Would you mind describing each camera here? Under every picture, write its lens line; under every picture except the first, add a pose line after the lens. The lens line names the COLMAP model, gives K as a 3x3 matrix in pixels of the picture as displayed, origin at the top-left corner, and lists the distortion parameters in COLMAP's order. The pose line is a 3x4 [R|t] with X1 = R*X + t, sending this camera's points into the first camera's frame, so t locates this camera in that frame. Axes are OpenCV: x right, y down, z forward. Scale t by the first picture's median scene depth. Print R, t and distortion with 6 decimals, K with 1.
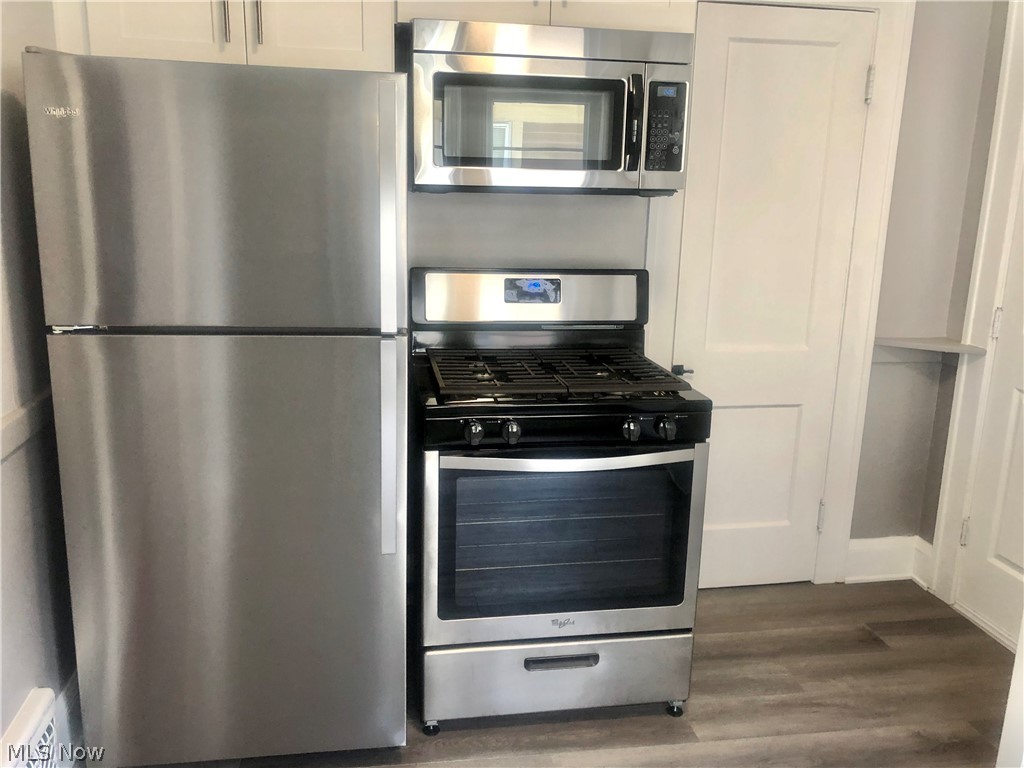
lens RADIAL K [[844.0, 0, 515.4], [0, 844.0, 387.0], [0, 0, 1]] dist [0.041650, -0.057640]
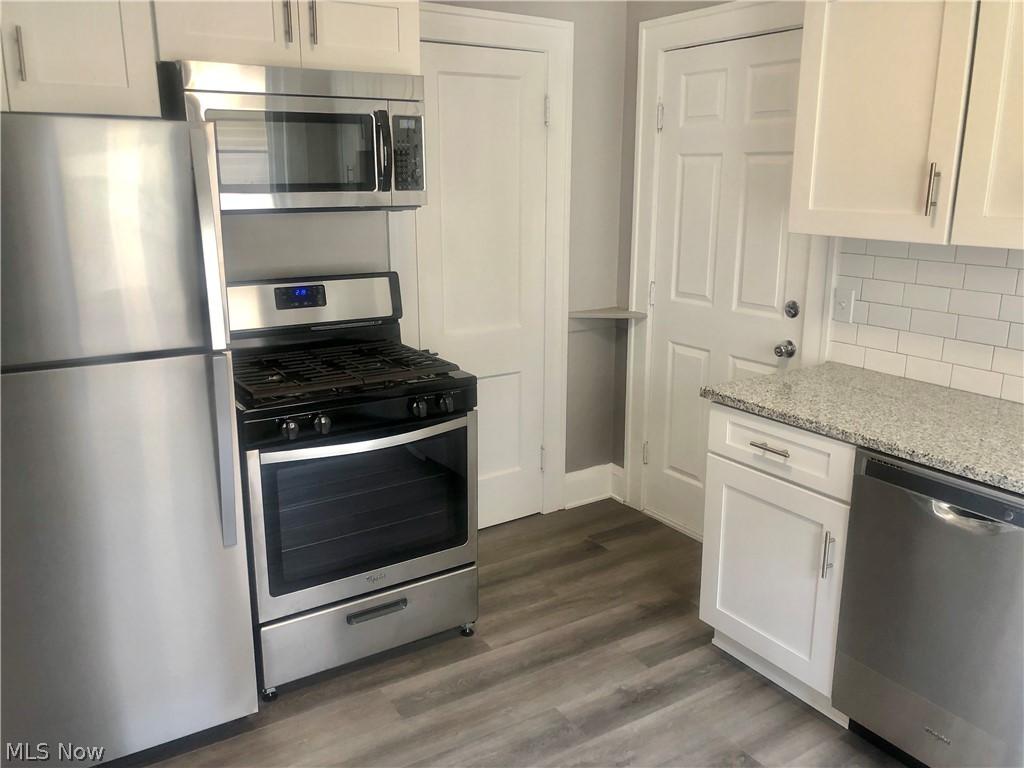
lens RADIAL K [[844.0, 0, 508.0], [0, 844.0, 387.1], [0, 0, 1]] dist [0.041650, -0.057640]
pose [[0.918487, -0.119520, 0.376958, -0.175187], [0.109399, 0.992827, 0.048232, -0.021400], [-0.380019, -0.003062, 0.924974, -0.149511]]
